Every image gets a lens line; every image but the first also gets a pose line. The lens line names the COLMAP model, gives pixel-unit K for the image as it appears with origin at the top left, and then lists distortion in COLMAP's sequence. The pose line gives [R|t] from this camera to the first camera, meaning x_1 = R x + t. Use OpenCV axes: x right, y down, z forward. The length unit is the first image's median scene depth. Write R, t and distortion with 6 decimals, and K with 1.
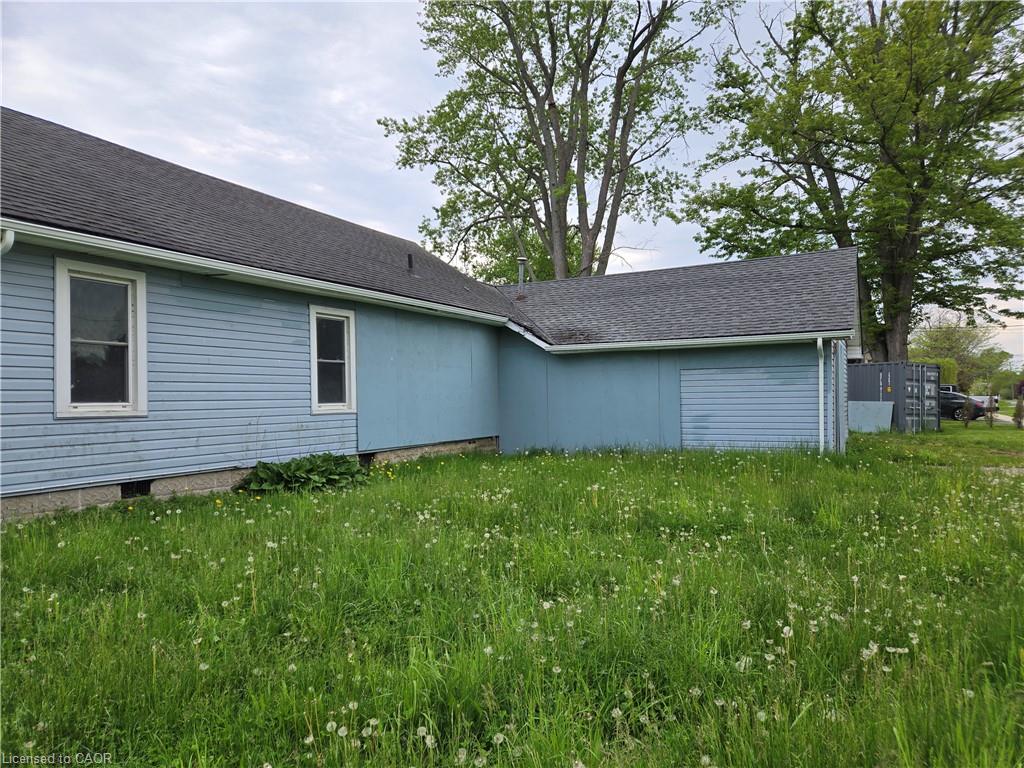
lens RADIAL K [[645.6, 0, 512.0], [0, 645.6, 384.0], [0, 0, 1]] dist [0.094961, -0.084288]
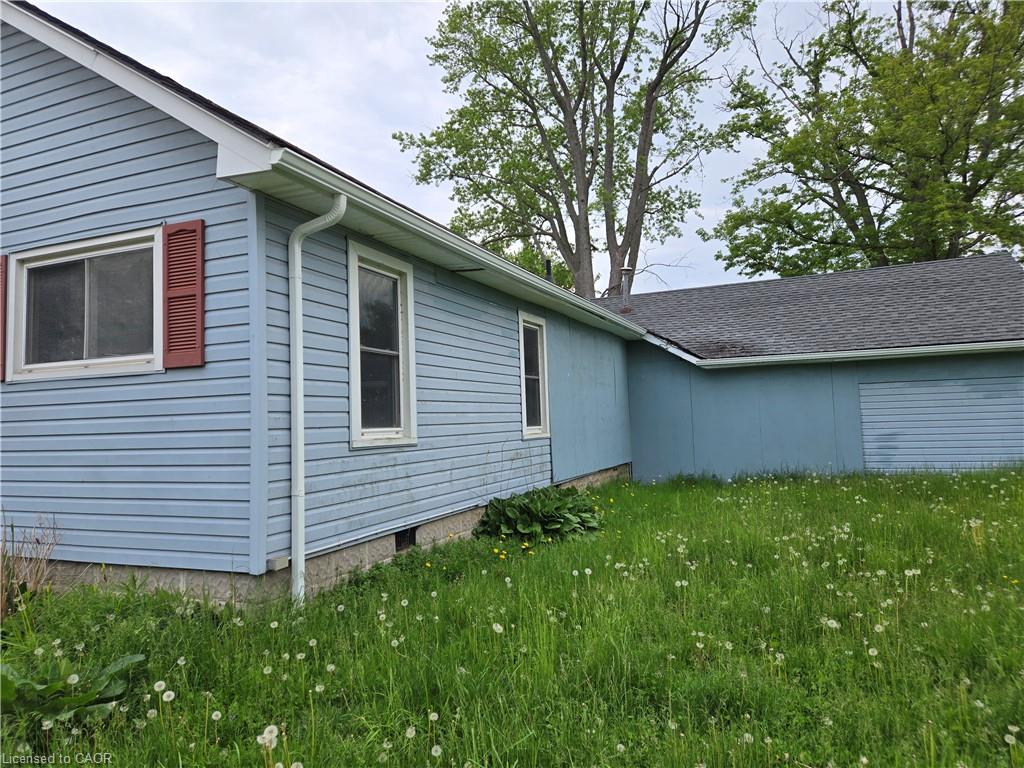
lens RADIAL K [[645.6, 0, 512.0], [0, 645.6, 384.0], [0, 0, 1]] dist [0.094961, -0.084288]
pose [[0.996915, -0.014467, 0.077140, -0.120142], [0.017422, 0.999134, -0.037773, 0.001818], [-0.076527, 0.039001, 0.996304, 0.051398]]
